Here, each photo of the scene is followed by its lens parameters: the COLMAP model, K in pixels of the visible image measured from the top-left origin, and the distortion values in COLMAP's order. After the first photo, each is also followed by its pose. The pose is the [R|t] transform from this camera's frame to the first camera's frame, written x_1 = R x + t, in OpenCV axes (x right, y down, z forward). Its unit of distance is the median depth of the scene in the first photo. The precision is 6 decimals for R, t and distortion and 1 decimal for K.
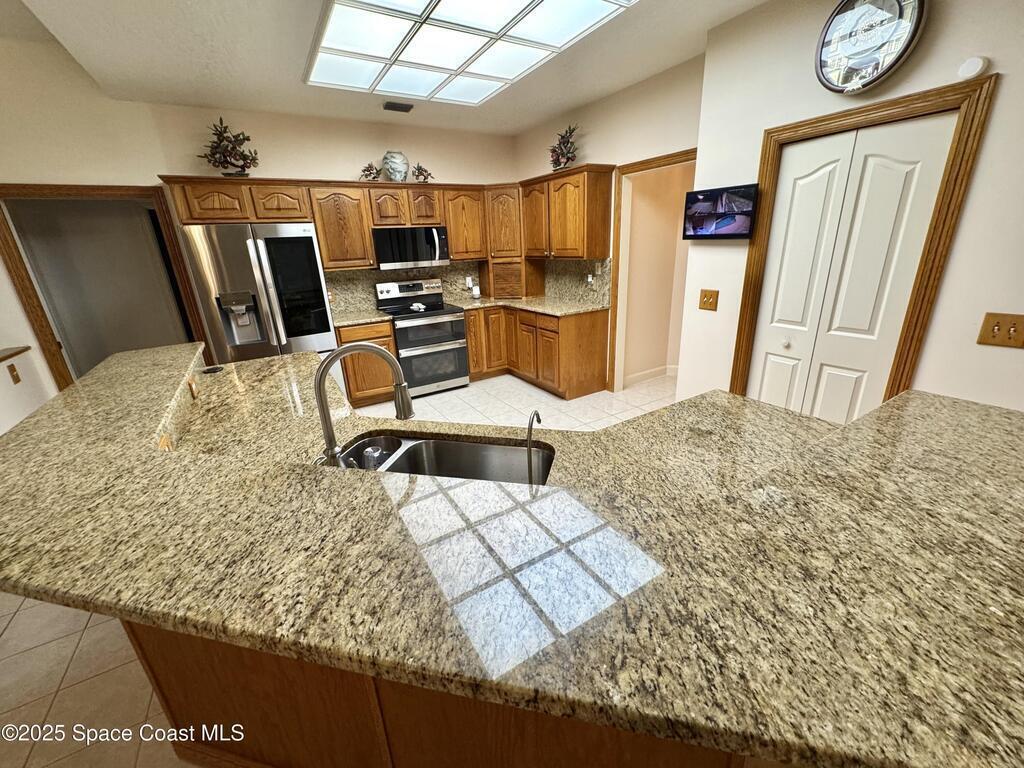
lens RADIAL K [[408.5, 0, 512.0], [0, 408.5, 384.2], [0, 0, 1]] dist [-0.002838, 0.000161]
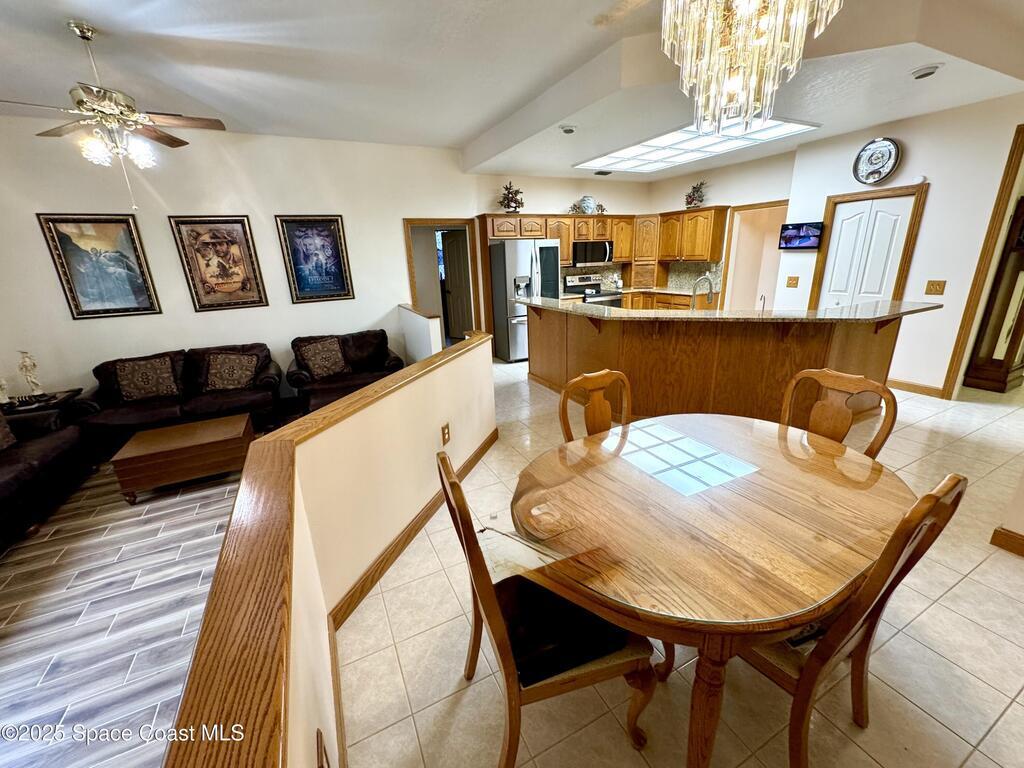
lens RADIAL K [[408.5, 0, 512.2], [0, 408.5, 383.3], [0, 0, 1]] dist [-0.002838, 0.000161]
pose [[0.996580, 0.032436, -0.075996, -0.454711], [-0.034705, 0.998985, -0.028732, 0.253218], [0.074987, 0.031271, 0.996694, -0.666842]]
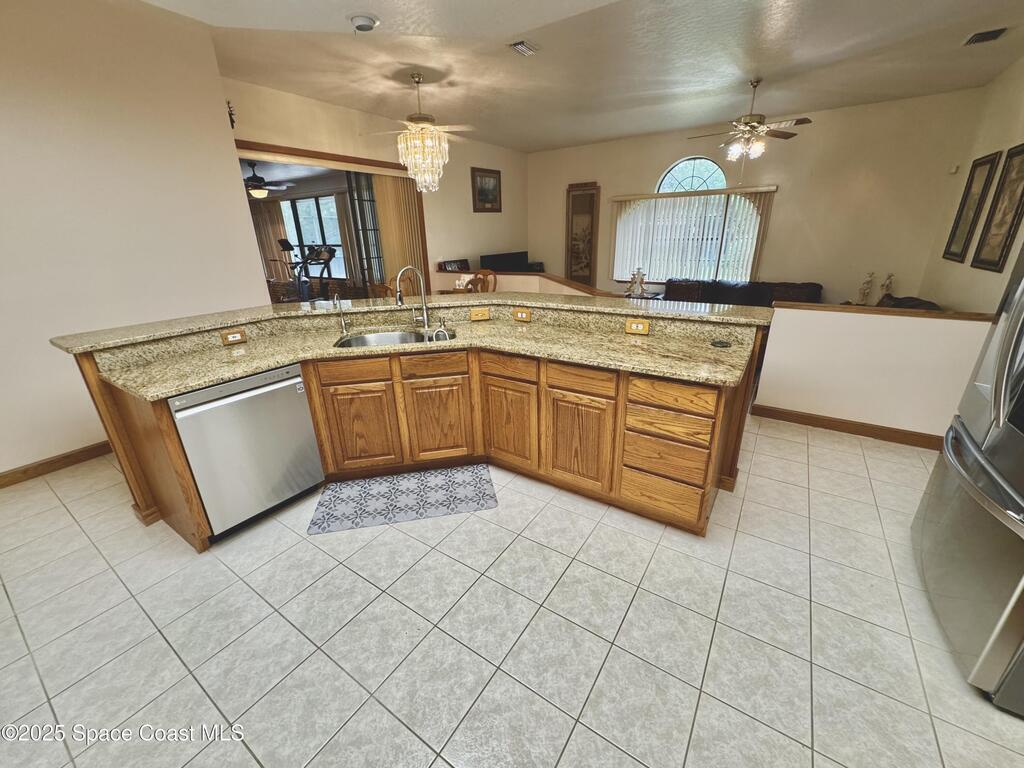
lens RADIAL K [[408.5, 0, 511.5], [0, 408.5, 384.1], [0, 0, 1]] dist [-0.002838, 0.000161]
pose [[-0.905110, 0.210942, -0.369160, 0.028427], [-0.075458, 0.774772, 0.627722, -0.308385], [0.418427, 0.596014, -0.685337, 0.910932]]
